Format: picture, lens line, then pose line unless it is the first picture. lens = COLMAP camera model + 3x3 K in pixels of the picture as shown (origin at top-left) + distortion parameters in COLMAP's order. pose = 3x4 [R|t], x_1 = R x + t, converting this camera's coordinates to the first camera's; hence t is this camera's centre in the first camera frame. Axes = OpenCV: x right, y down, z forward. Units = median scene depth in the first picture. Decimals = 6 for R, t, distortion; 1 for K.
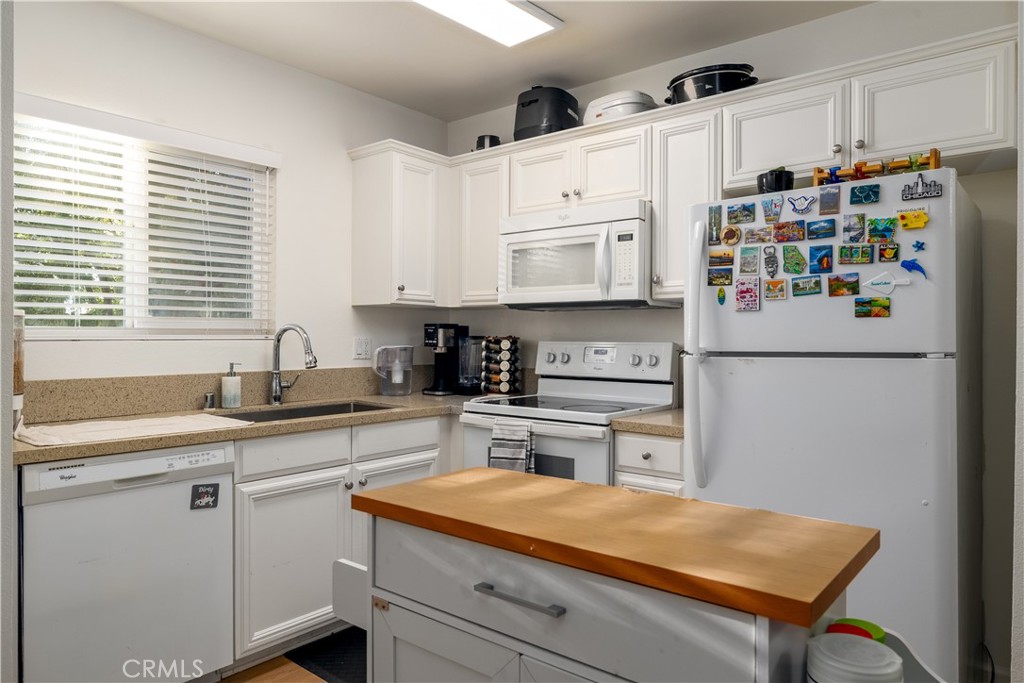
lens RADIAL K [[665.1, 0, 512.0], [0, 665.1, 341.5], [0, 0, 1]] dist [0.007429, 0.001322]
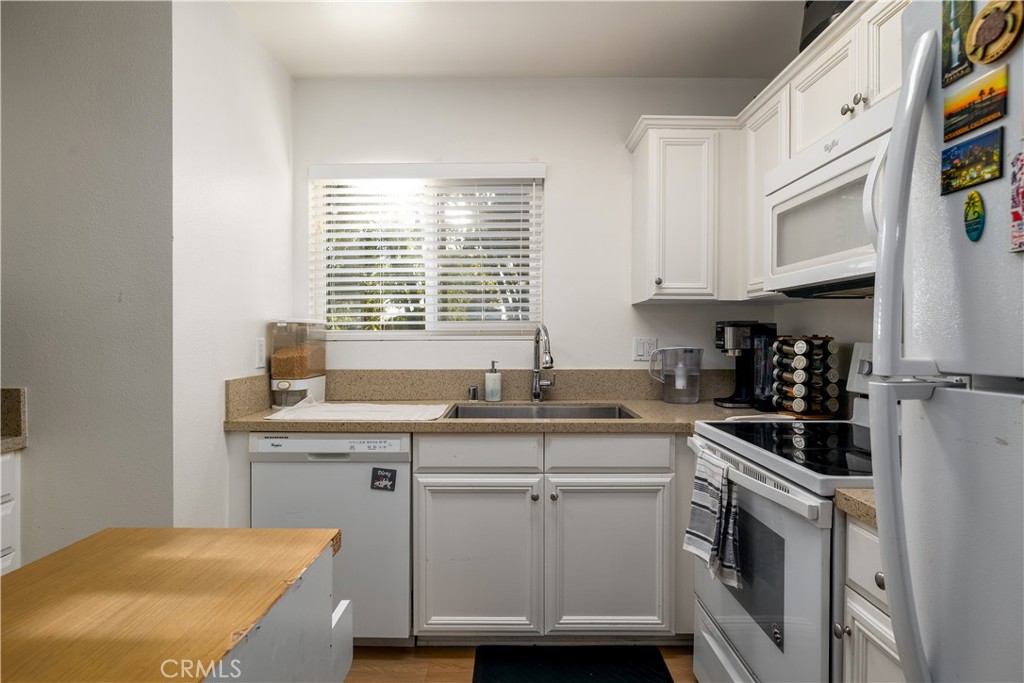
lens RADIAL K [[520.5, 0, 512.0], [0, 520.5, 341.5], [0, 0, 1]] dist [-0.001762, -0.000168]
pose [[0.638711, 0.003142, -0.769440, 0.281952], [-0.003305, 0.999994, 0.001341, -0.001553], [0.769439, 0.001687, 0.638718, 0.485996]]
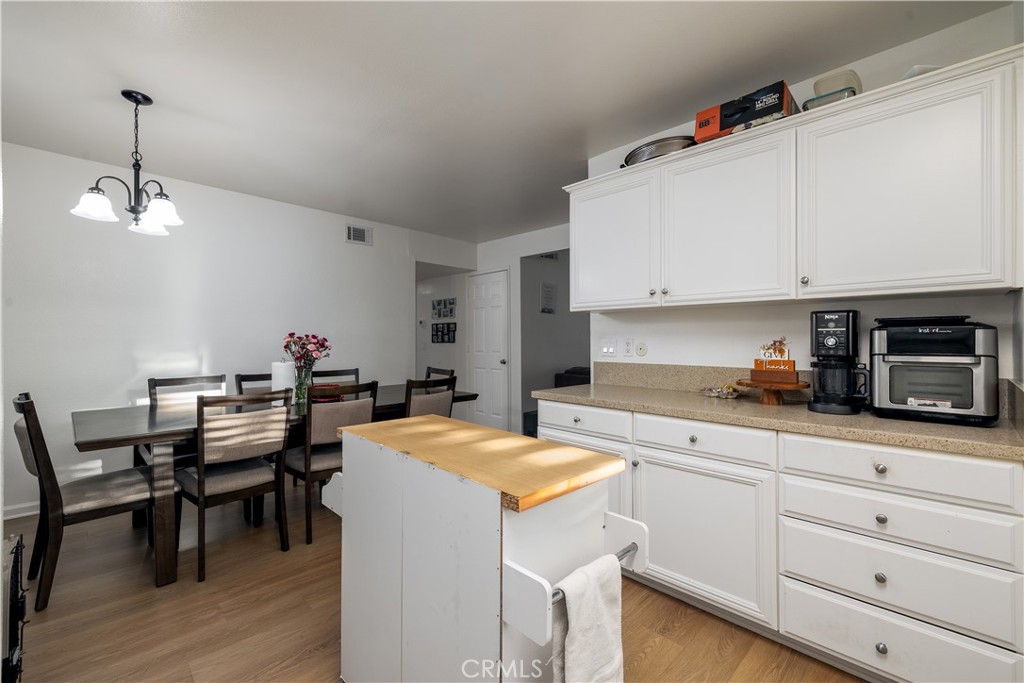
lens RADIAL K [[443.0, 0, 512.4], [0, 443.0, 338.0], [0, 0, 1]] dist [0.000156, 0.000223]
pose [[-0.099597, -0.007335, -0.995001, 0.418100], [-0.007461, 0.999950, -0.006625, -0.000378], [0.995000, 0.006764, -0.099647, 0.664043]]
